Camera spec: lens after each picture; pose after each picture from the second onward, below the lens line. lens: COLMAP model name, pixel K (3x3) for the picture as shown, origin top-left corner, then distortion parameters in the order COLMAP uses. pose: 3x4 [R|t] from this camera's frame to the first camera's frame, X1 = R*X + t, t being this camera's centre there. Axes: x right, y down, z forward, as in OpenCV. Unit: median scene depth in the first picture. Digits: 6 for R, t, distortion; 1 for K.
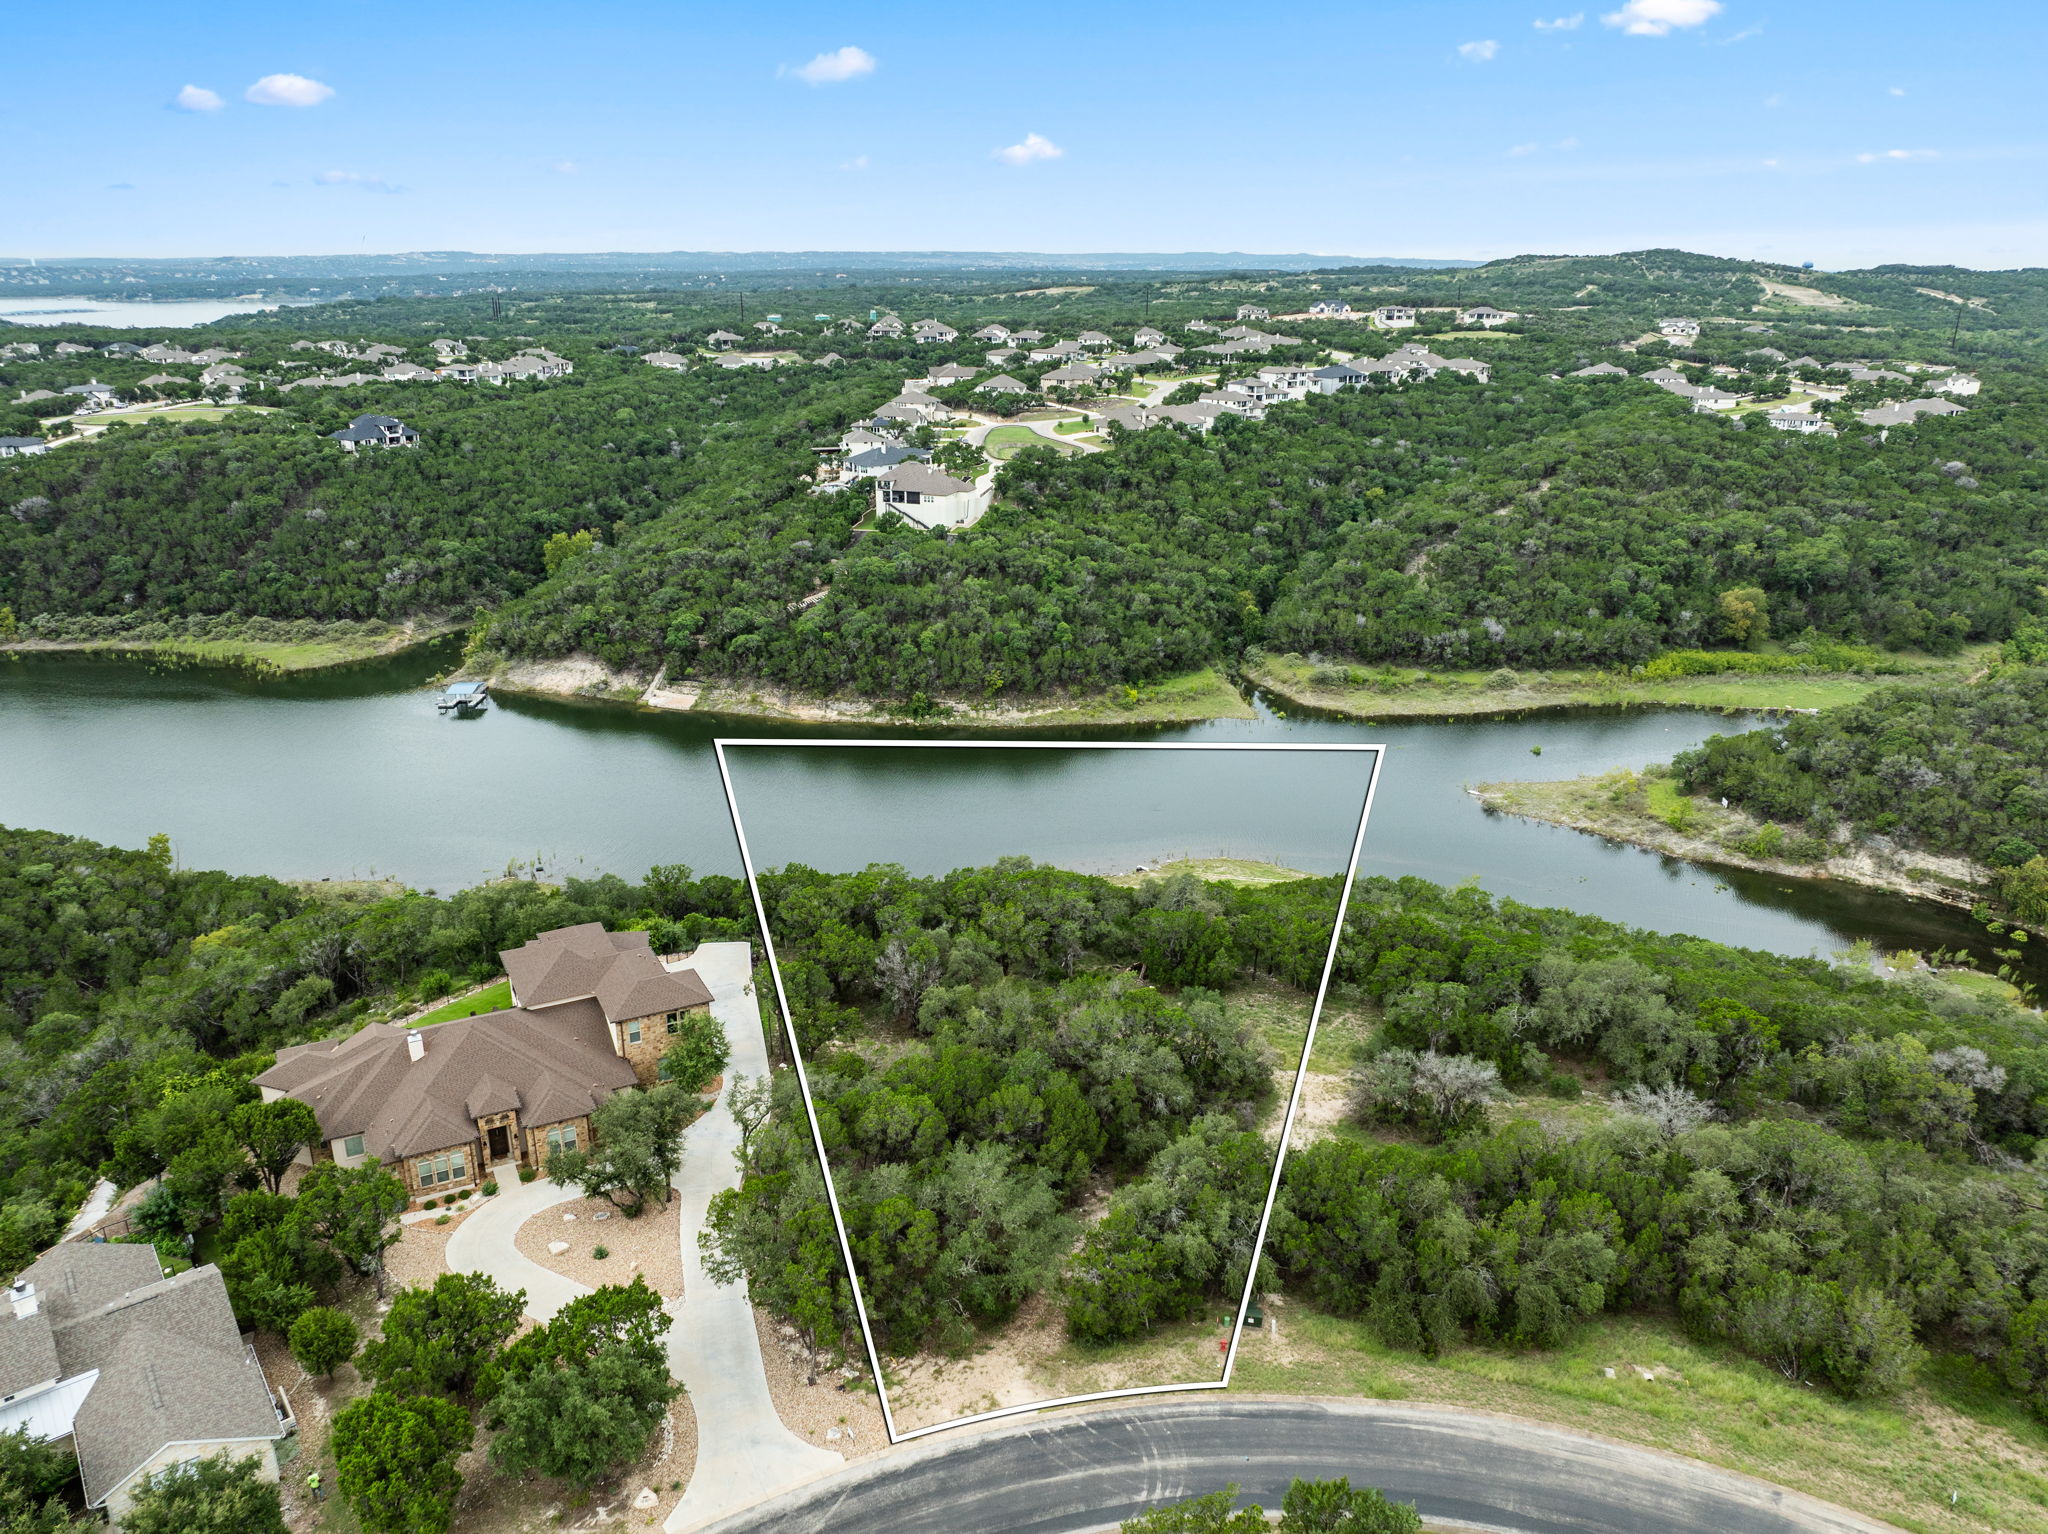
lens RADIAL K [[1433.1, 0, 1016.4], [0, 1433.1, 779.6], [0, 0, 1]] dist [-0.029541, -0.011982]
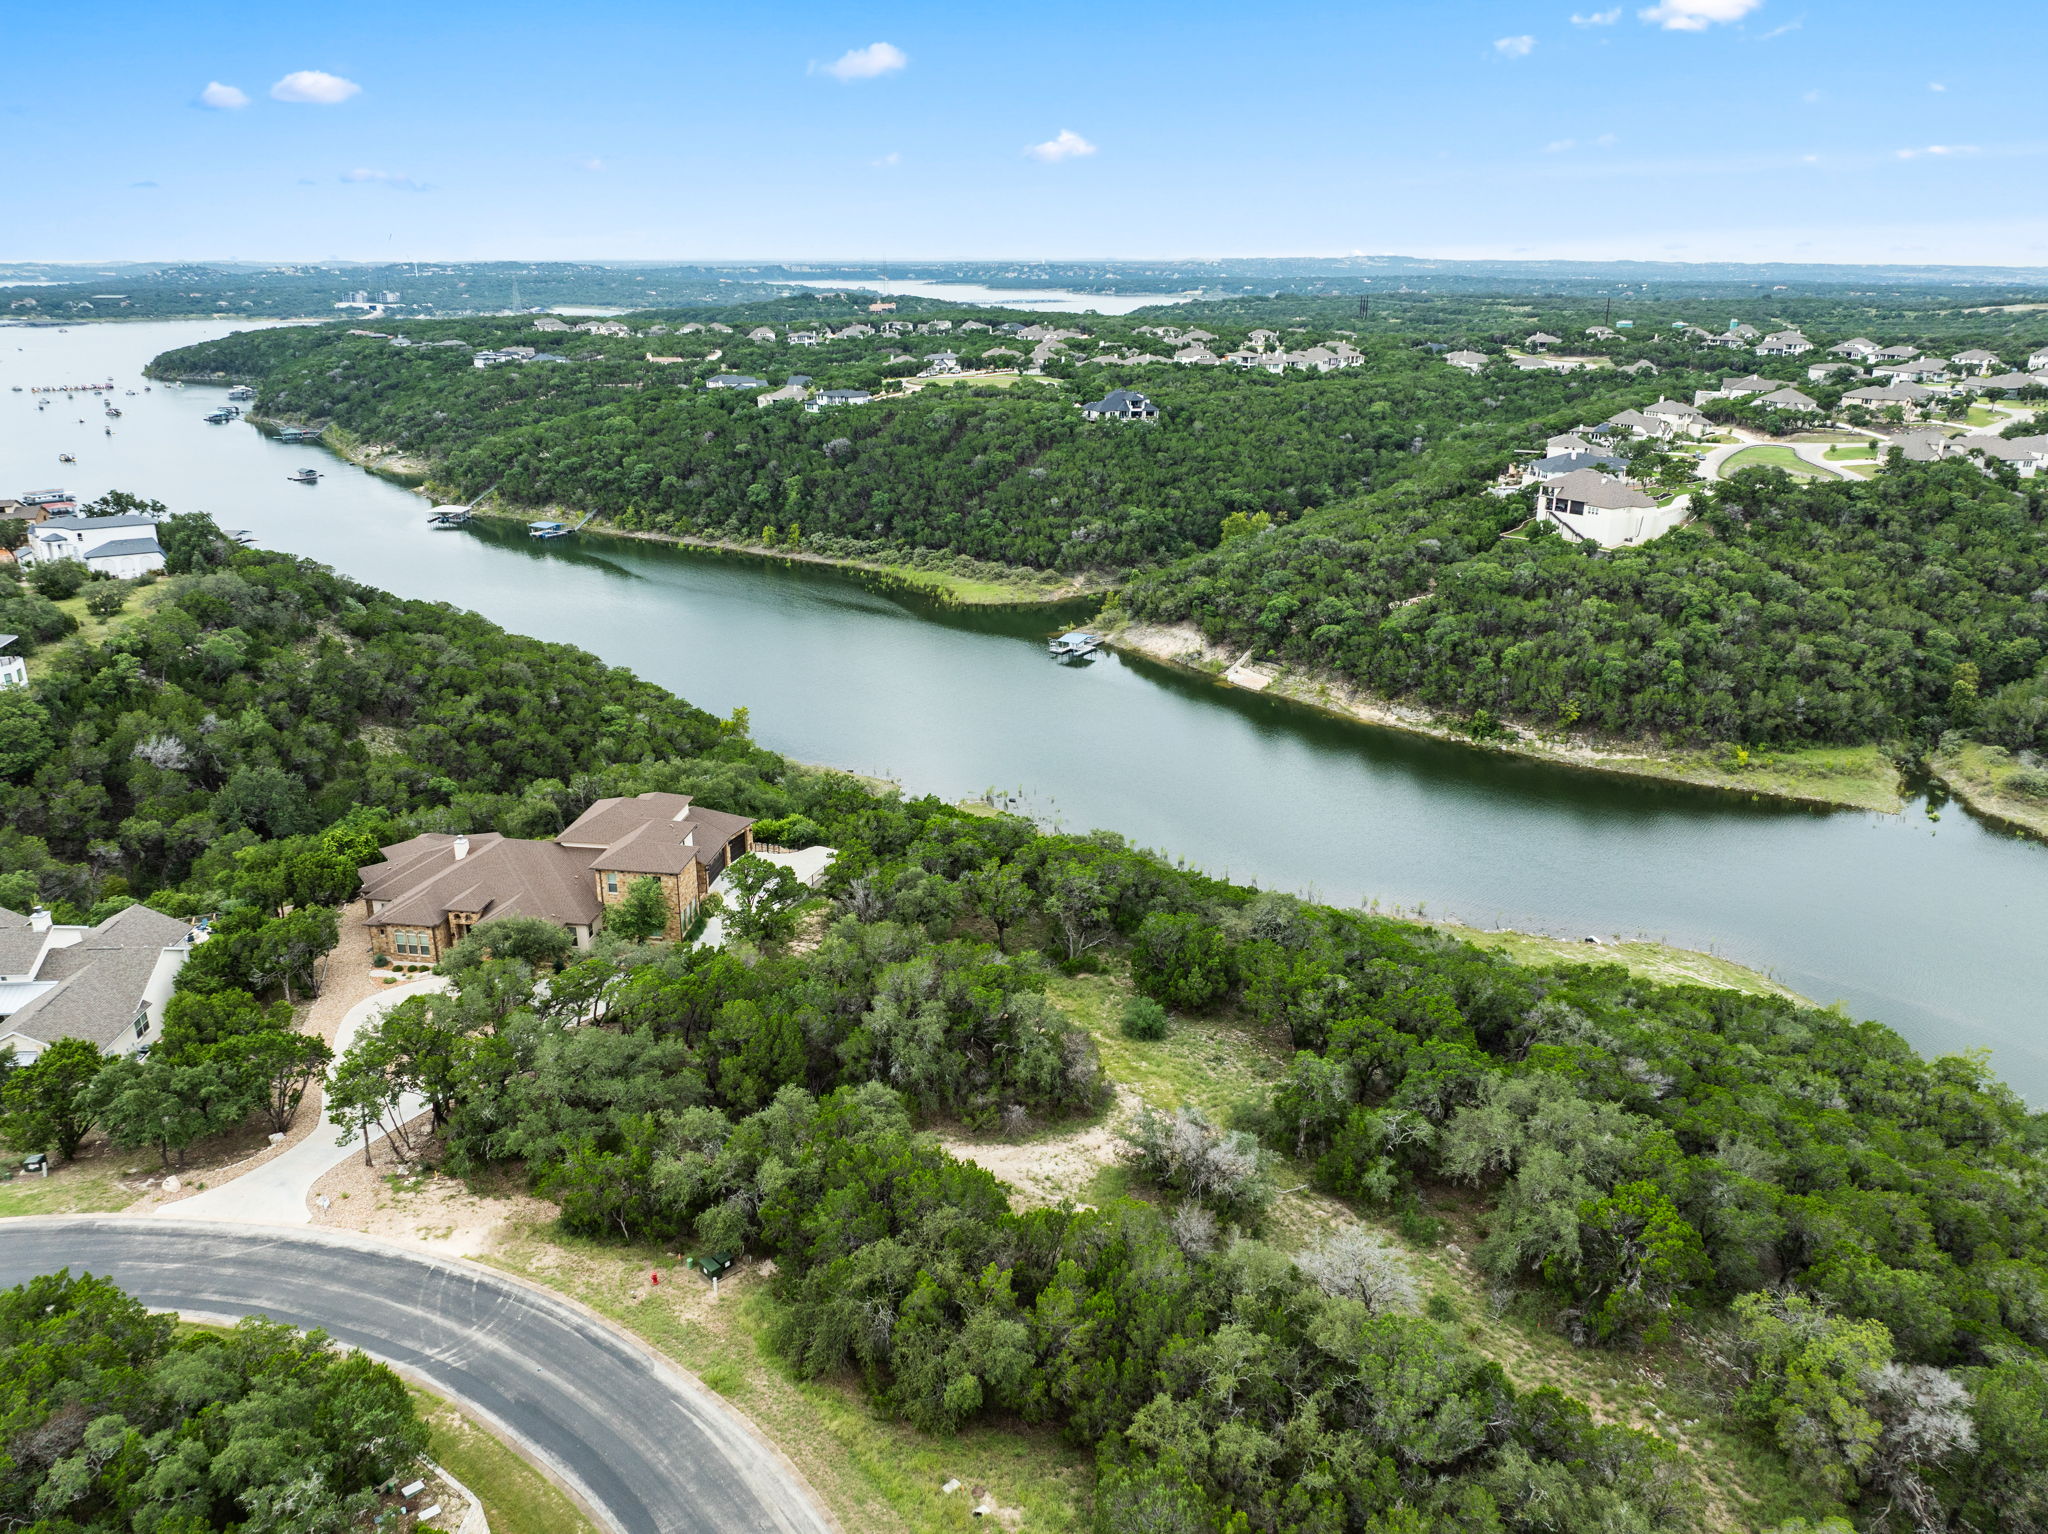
lens RADIAL K [[1433.1, 0, 1016.4], [0, 1433.1, 779.6], [0, 0, 1]] dist [-0.029541, -0.011982]
pose [[0.824240, 0.191755, -0.532784, 0.157697], [-0.193998, 0.979599, 0.052446, -0.006351], [0.531972, 0.060131, 0.844624, 0.058509]]
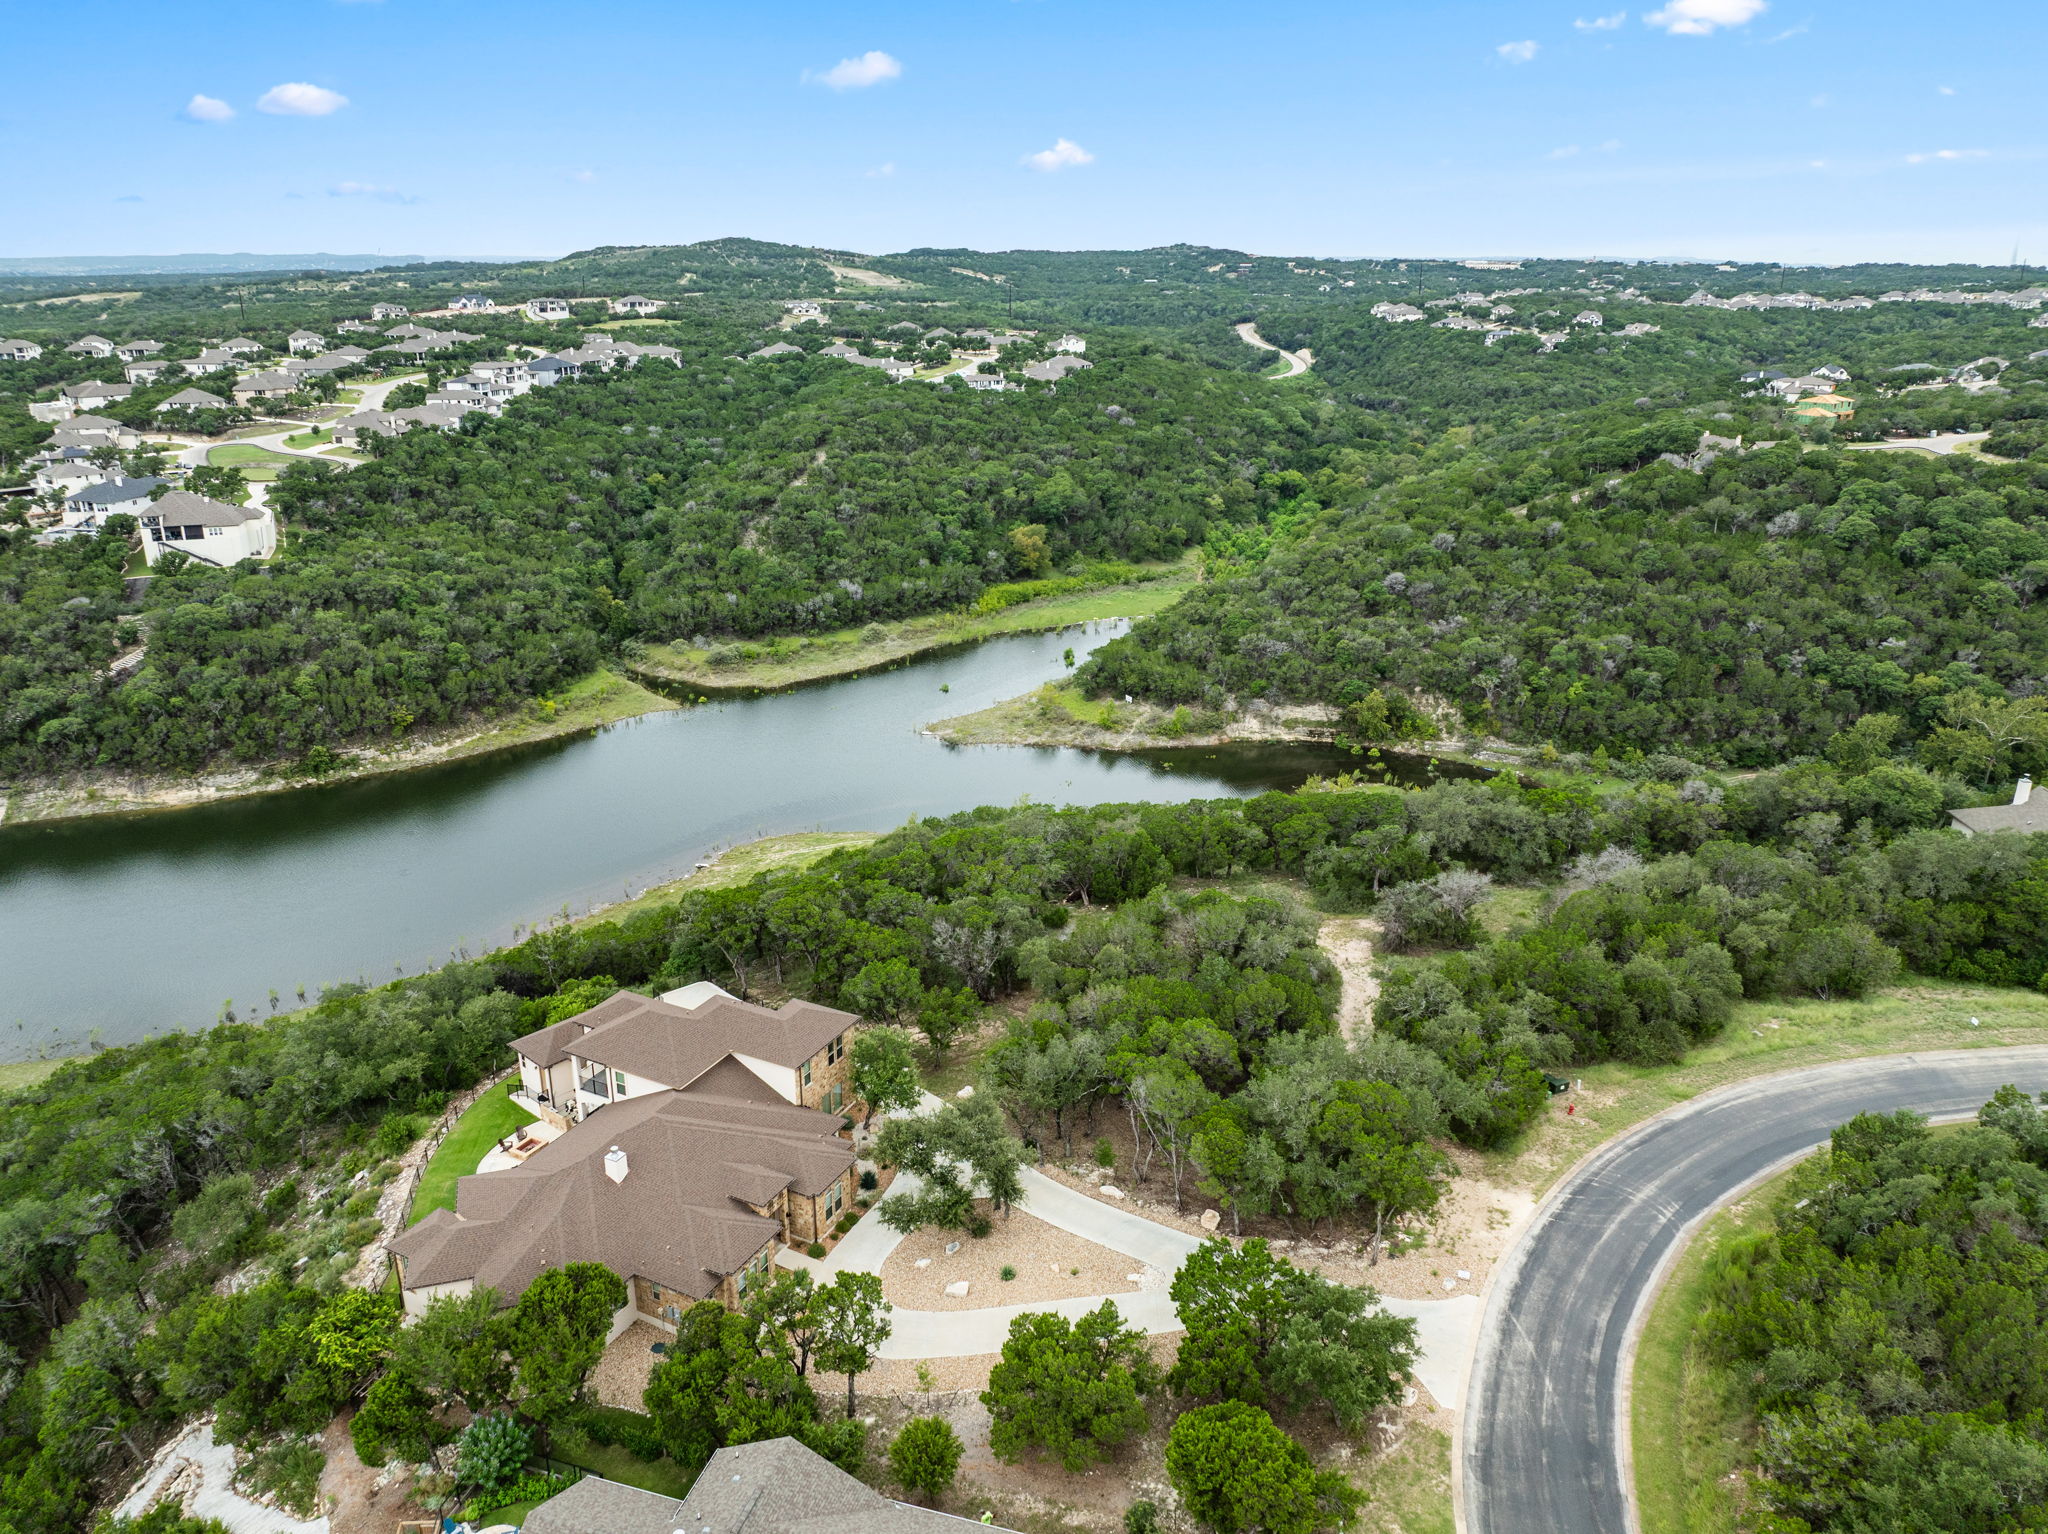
lens RADIAL K [[1424.5, 0, 1002.1], [0, 1424.5, 798.7], [0, 0, 1]] dist [-0.029654, -0.005102]
pose [[0.819735, -0.209940, 0.532879, -0.165255], [0.200936, 0.976677, 0.075682, -0.009430], [-0.536339, 0.045036, 0.842800, 0.046691]]
